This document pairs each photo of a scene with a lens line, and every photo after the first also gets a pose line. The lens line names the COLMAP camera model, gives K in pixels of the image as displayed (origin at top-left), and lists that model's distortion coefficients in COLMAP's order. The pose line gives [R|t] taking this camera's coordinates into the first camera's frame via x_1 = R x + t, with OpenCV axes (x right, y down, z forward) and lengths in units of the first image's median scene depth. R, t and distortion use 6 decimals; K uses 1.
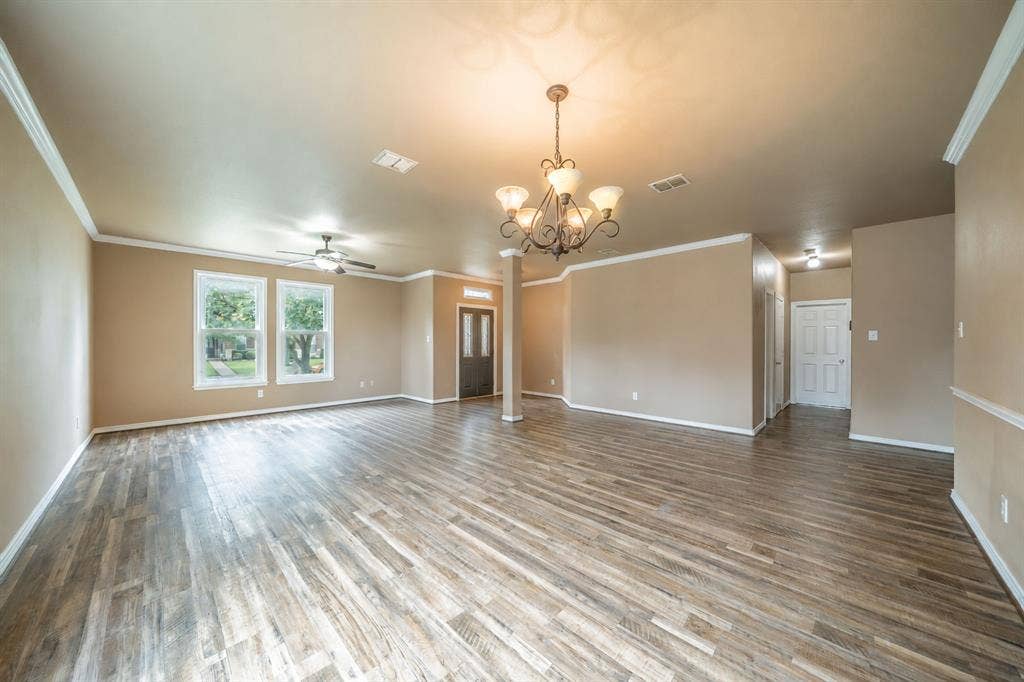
lens RADIAL K [[356.3, 0, 503.9], [0, 356.3, 343.3], [0, 0, 1]] dist [-0.003522, 0.000055]
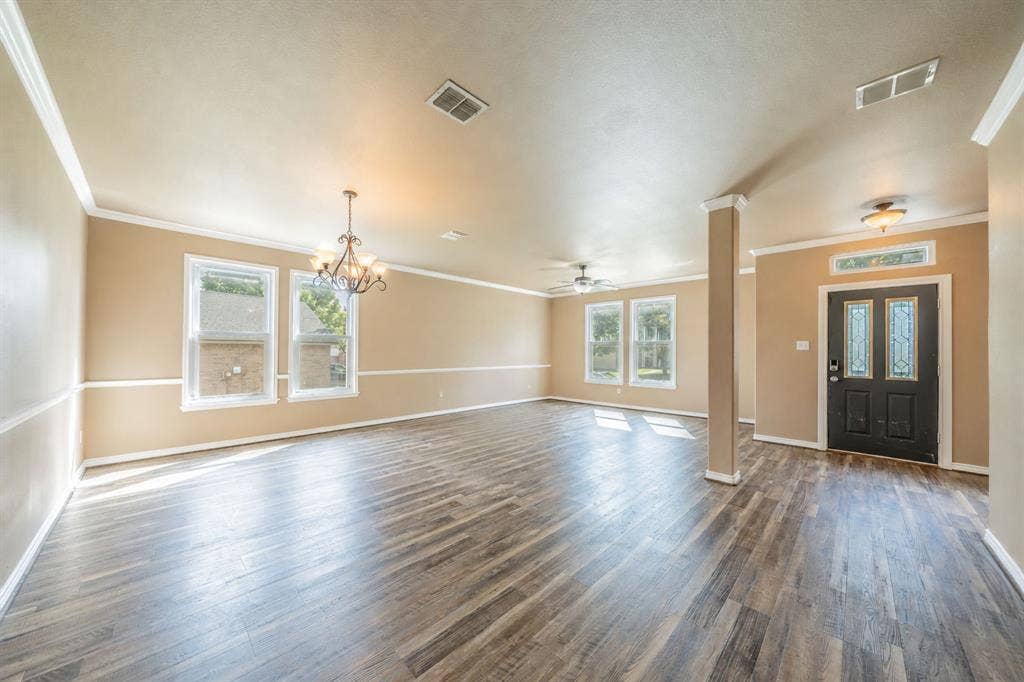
lens RADIAL K [[356.3, 0, 504.7], [0, 356.3, 350.3], [0, 0, 1]] dist [-0.003522, 0.000055]
pose [[-0.007397, 0.002650, -0.999969, 1.076103], [-0.004111, 0.999988, 0.002681, -0.011080], [0.999964, 0.004131, -0.007386, 1.060287]]
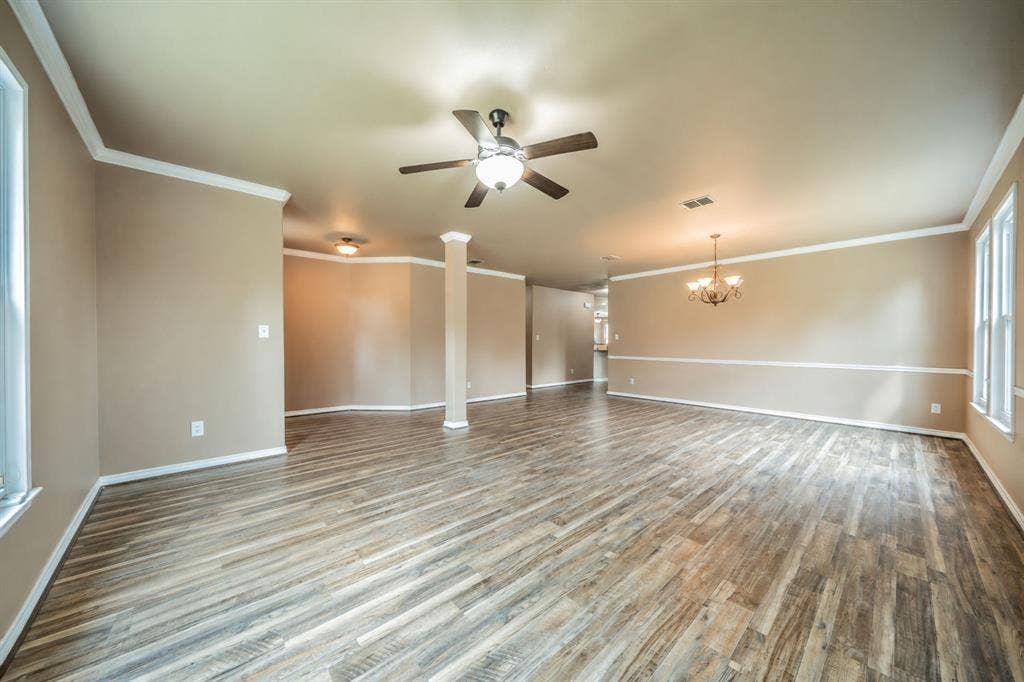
lens RADIAL K [[356.3, 0, 509.8], [0, 356.3, 344.3], [0, 0, 1]] dist [-0.003522, 0.000055]
pose [[0.045354, -0.006533, 0.998950, -1.387844], [0.001021, 0.999978, 0.006493, 0.002881], [-0.998970, 0.000726, 0.045360, 1.381135]]
